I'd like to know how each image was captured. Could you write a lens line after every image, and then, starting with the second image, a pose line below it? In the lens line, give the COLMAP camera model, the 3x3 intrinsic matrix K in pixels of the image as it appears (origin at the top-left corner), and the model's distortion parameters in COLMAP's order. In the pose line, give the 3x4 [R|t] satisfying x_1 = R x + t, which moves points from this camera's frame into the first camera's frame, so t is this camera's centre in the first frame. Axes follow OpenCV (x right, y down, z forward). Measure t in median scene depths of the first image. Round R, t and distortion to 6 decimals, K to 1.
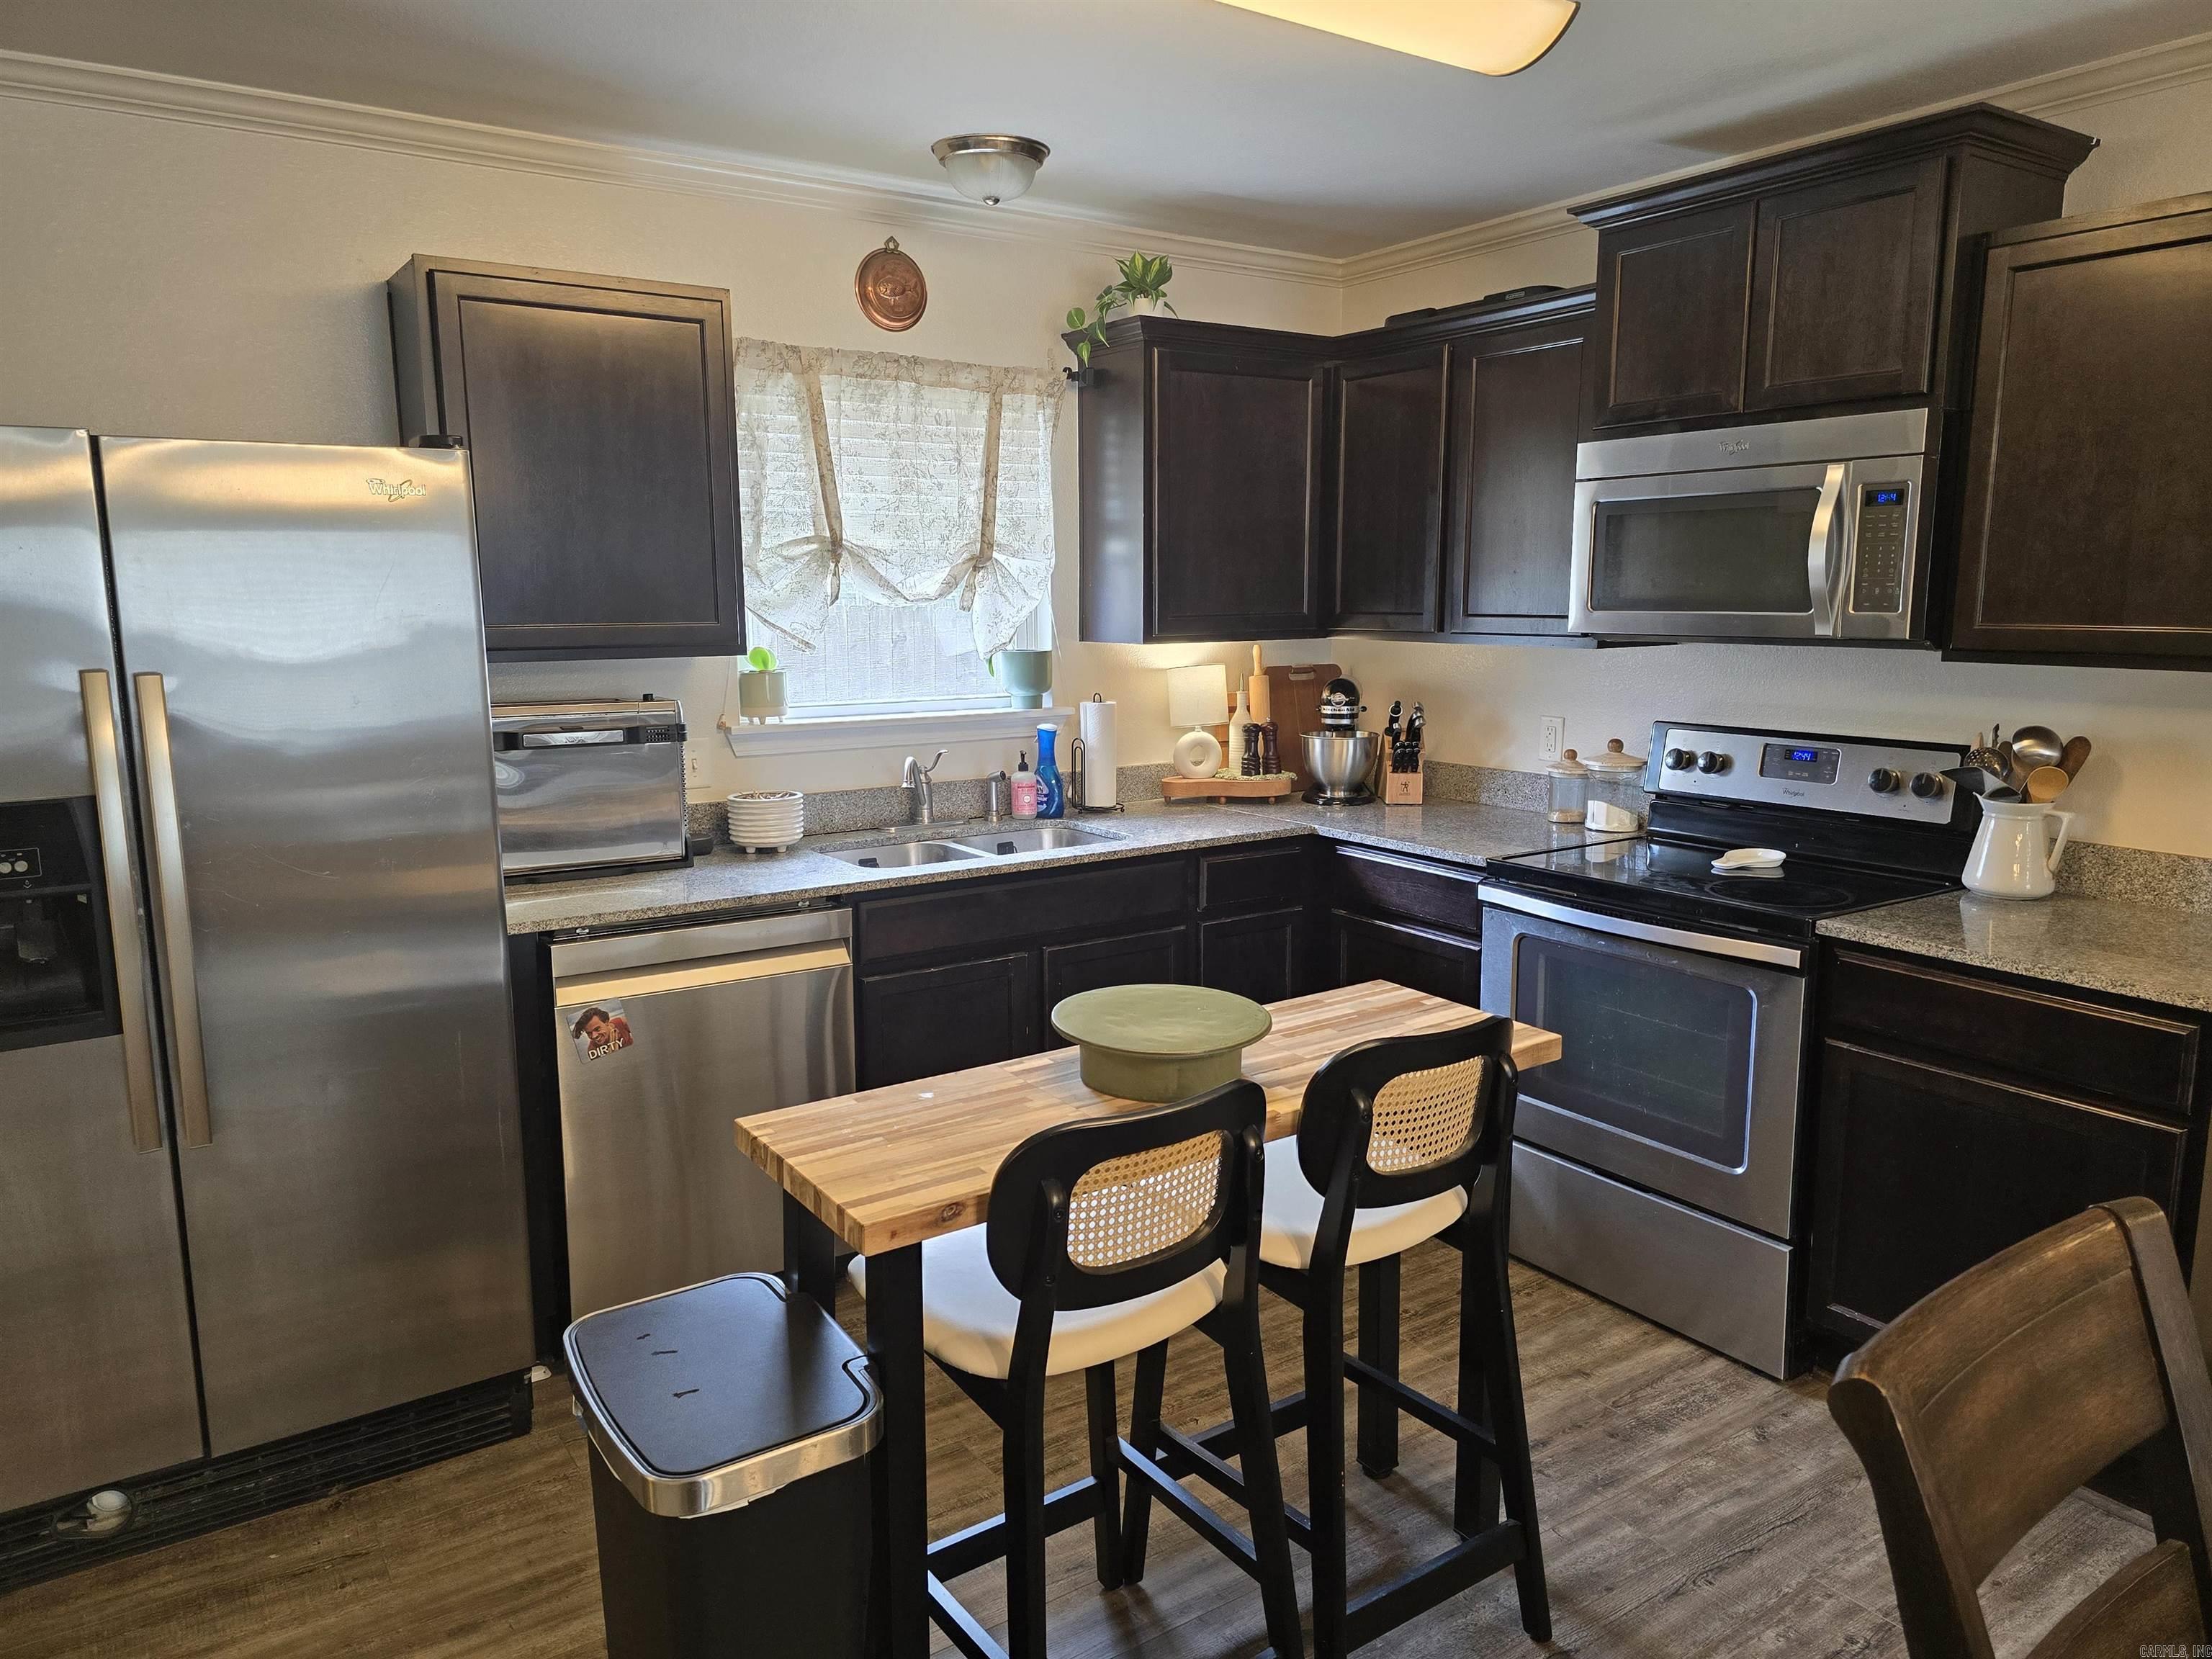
lens RADIAL K [[1487.9, 0, 1111.7], [0, 1487.9, 834.5], [0, 0, 1]] dist [0.069492, -0.074210]
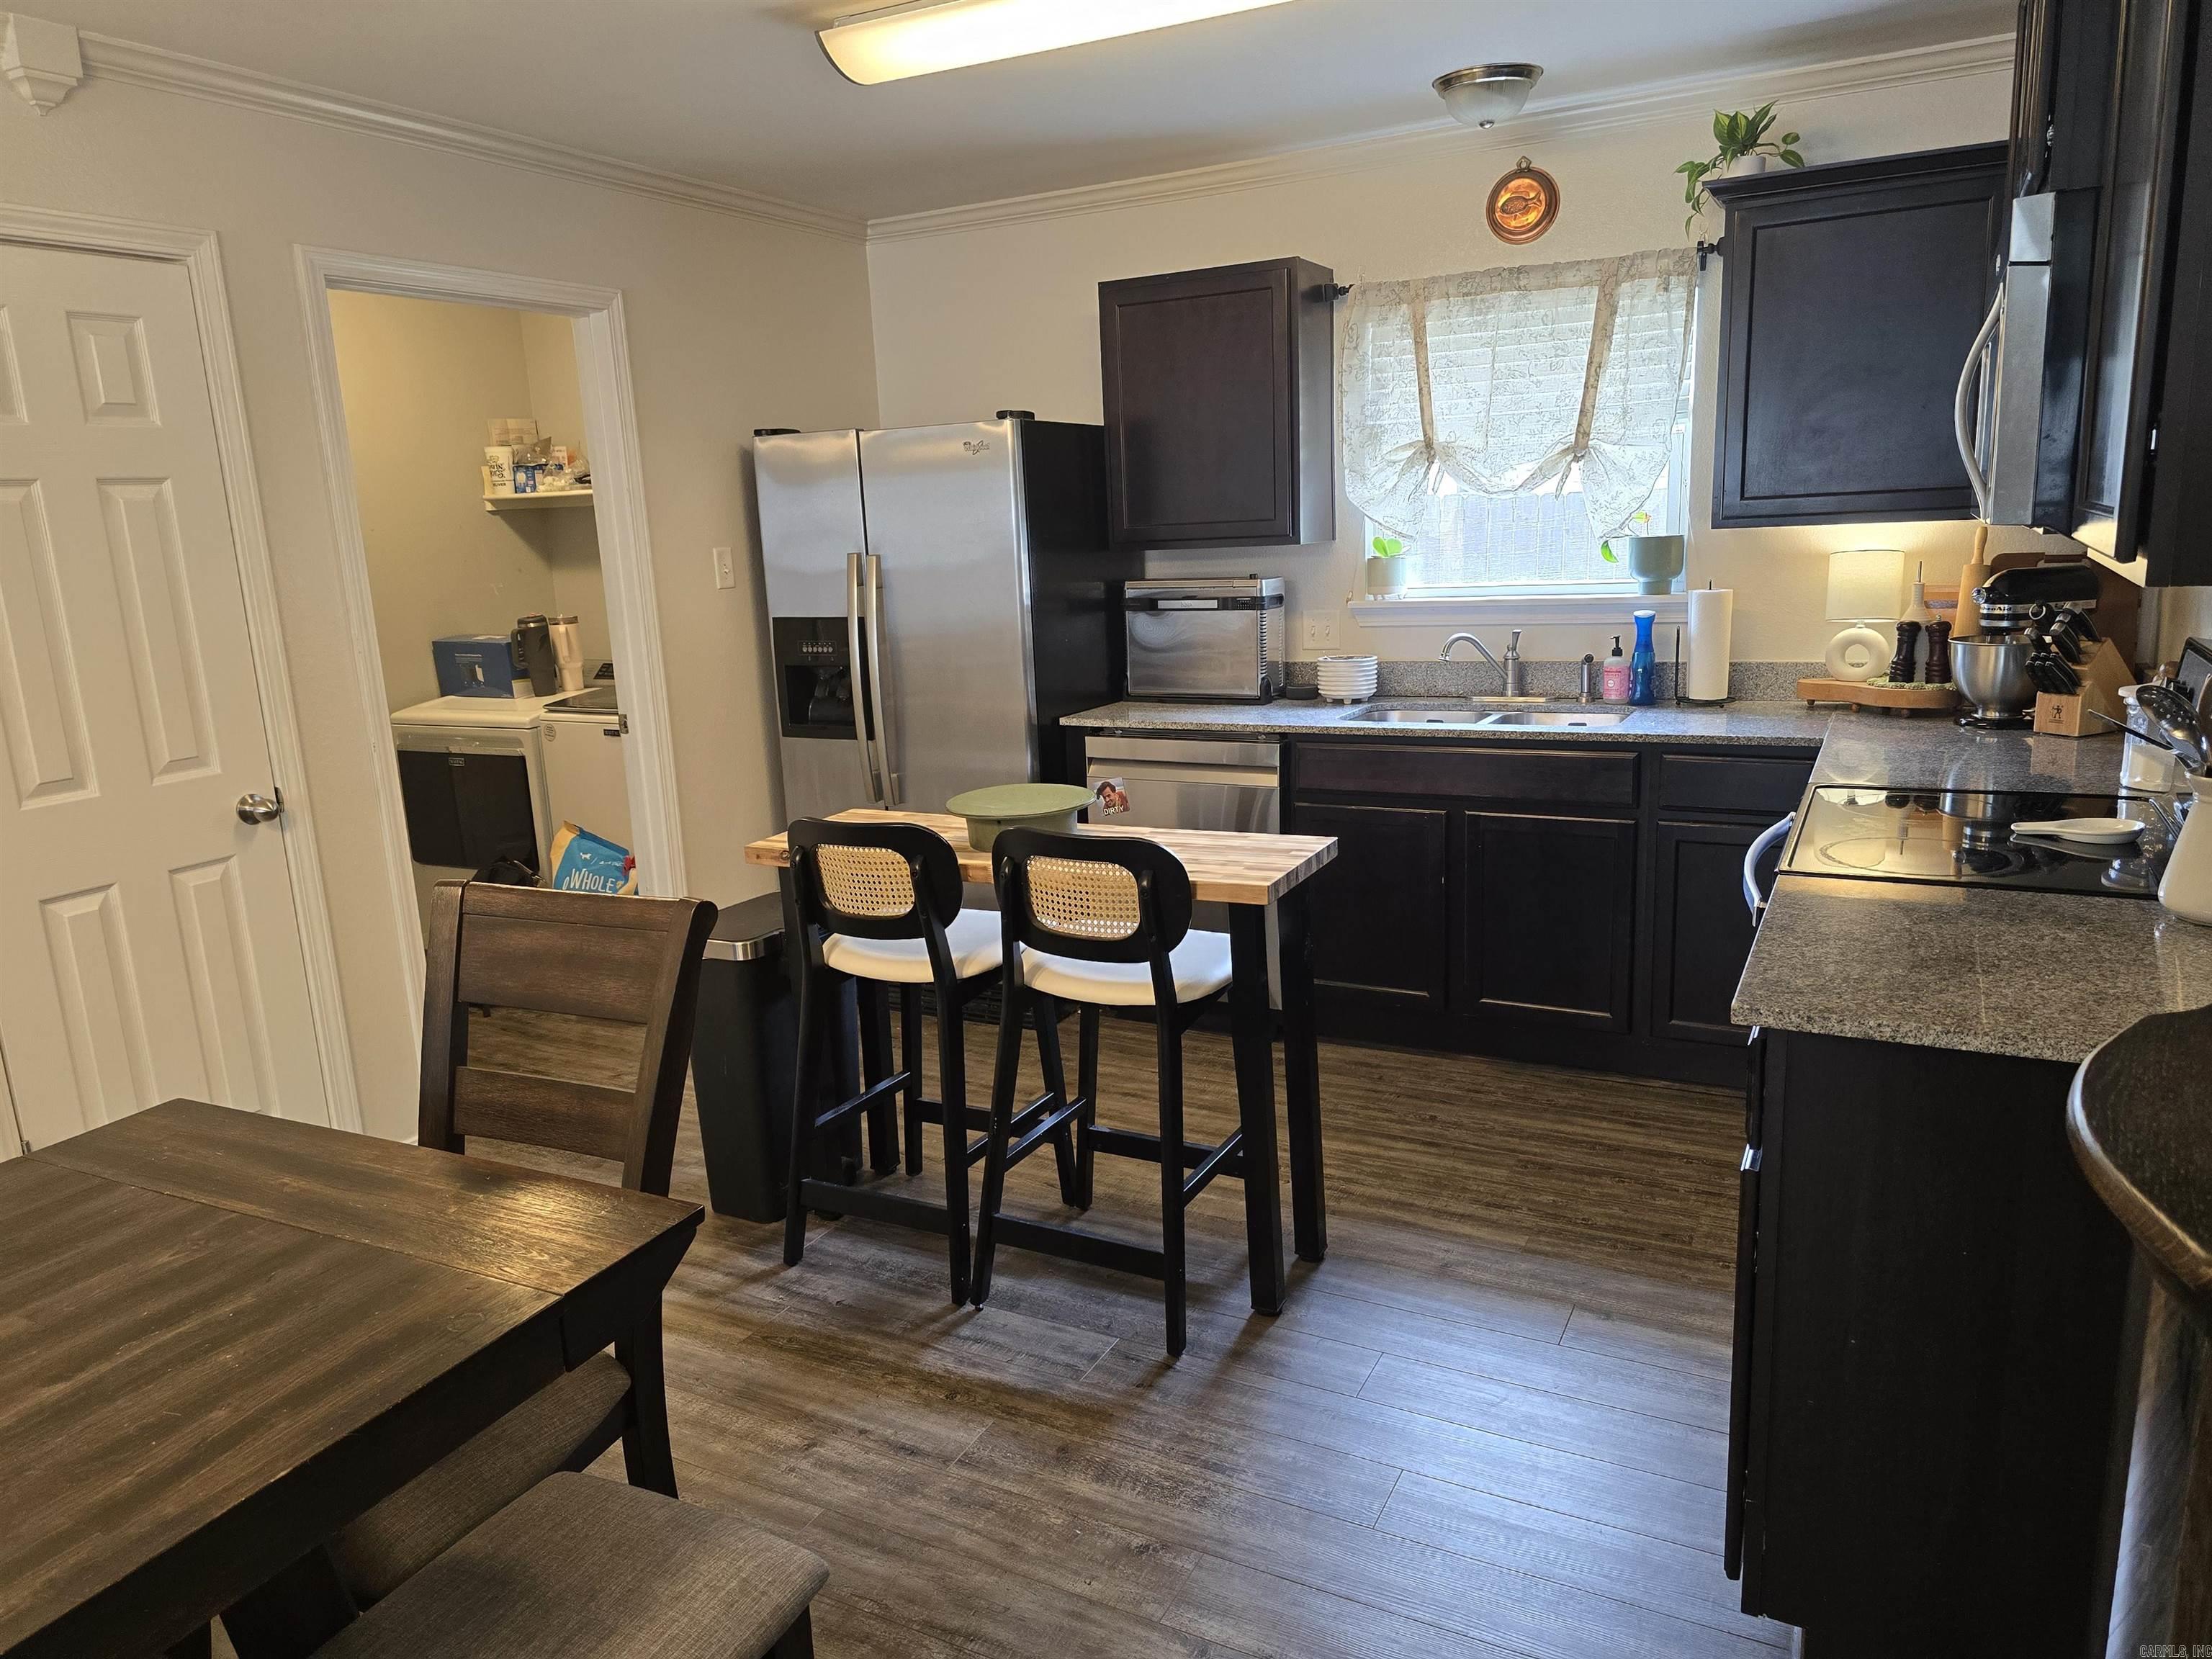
lens RADIAL K [[1500.6, 0, 1098.5], [0, 1500.6, 828.8], [0, 0, 1]] dist [0.078202, -0.080168]
pose [[0.472481, 0.166559, -0.865459, 0.734286], [-0.104822, 0.985630, 0.132461, -0.027789], [0.875085, 0.028134, 0.483151, 0.199584]]
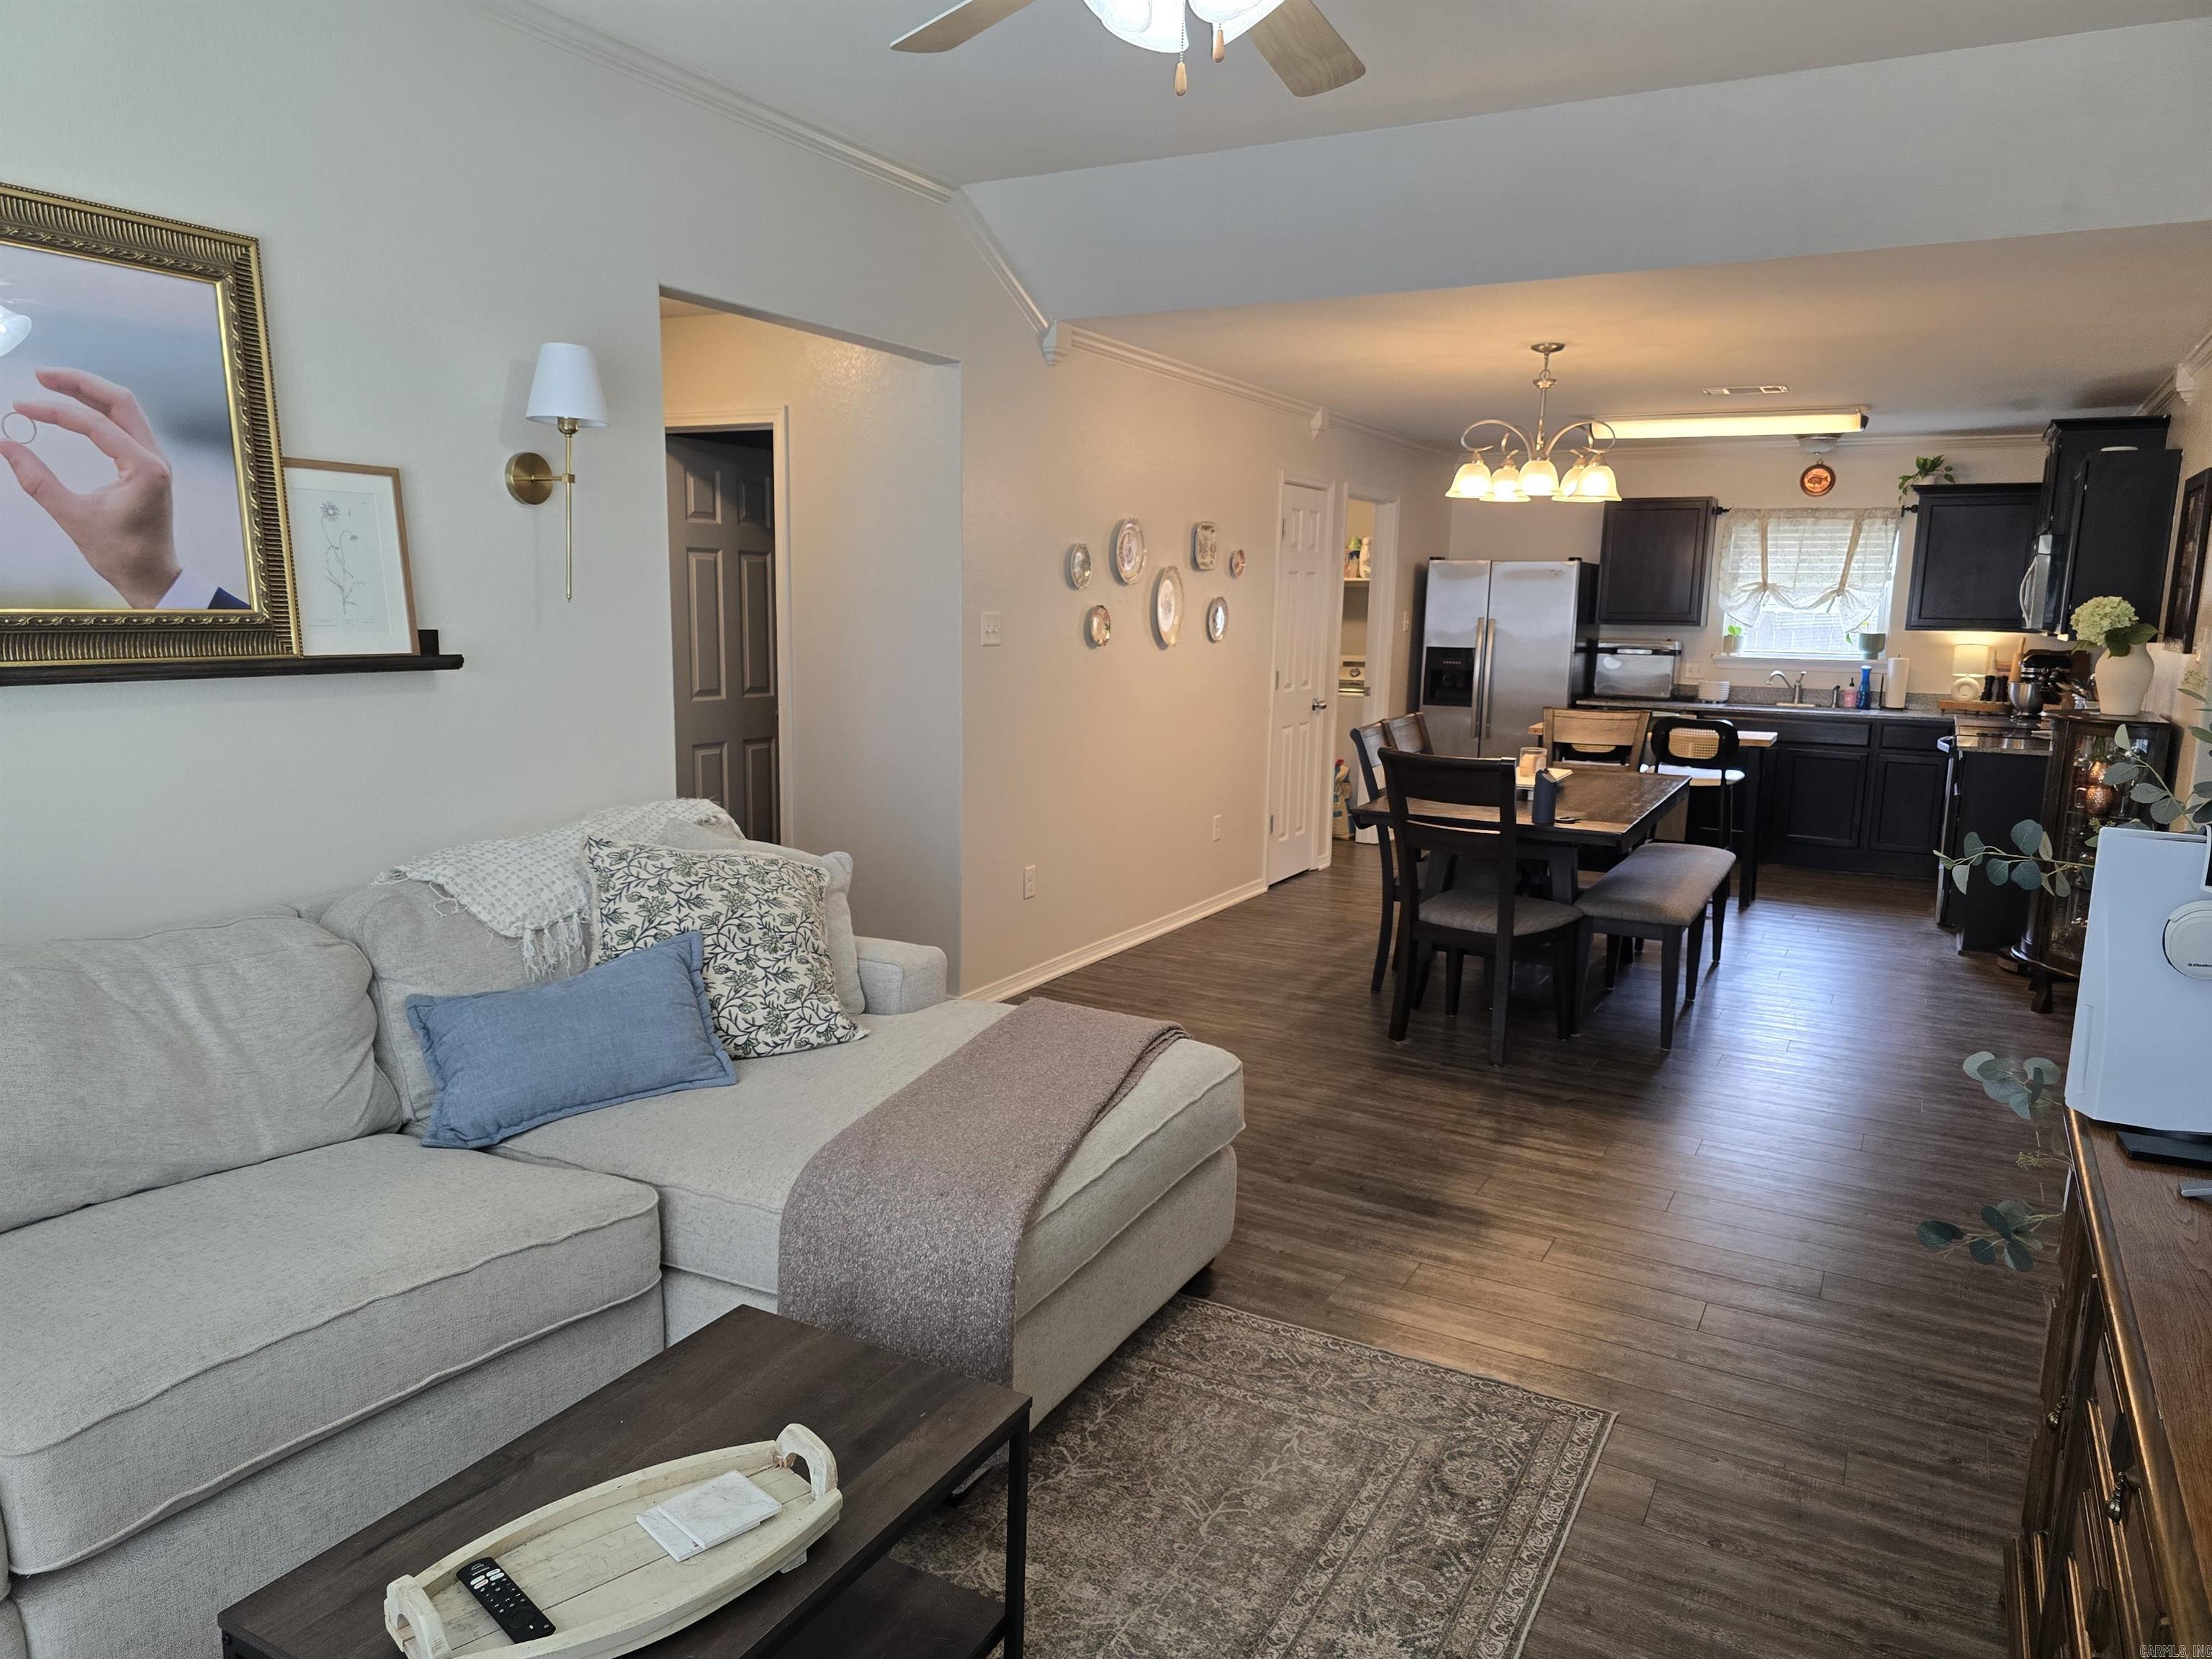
lens RADIAL K [[1496.2, 0, 1085.9], [0, 1496.2, 845.5], [0, 0, 1]] dist [0.070664, -0.082133]
pose [[0.447002, 0.158220, -0.880429, 1.540987], [-0.169914, 0.981333, 0.090086, 0.190505], [0.878247, 0.109329, 0.465542, -1.085847]]
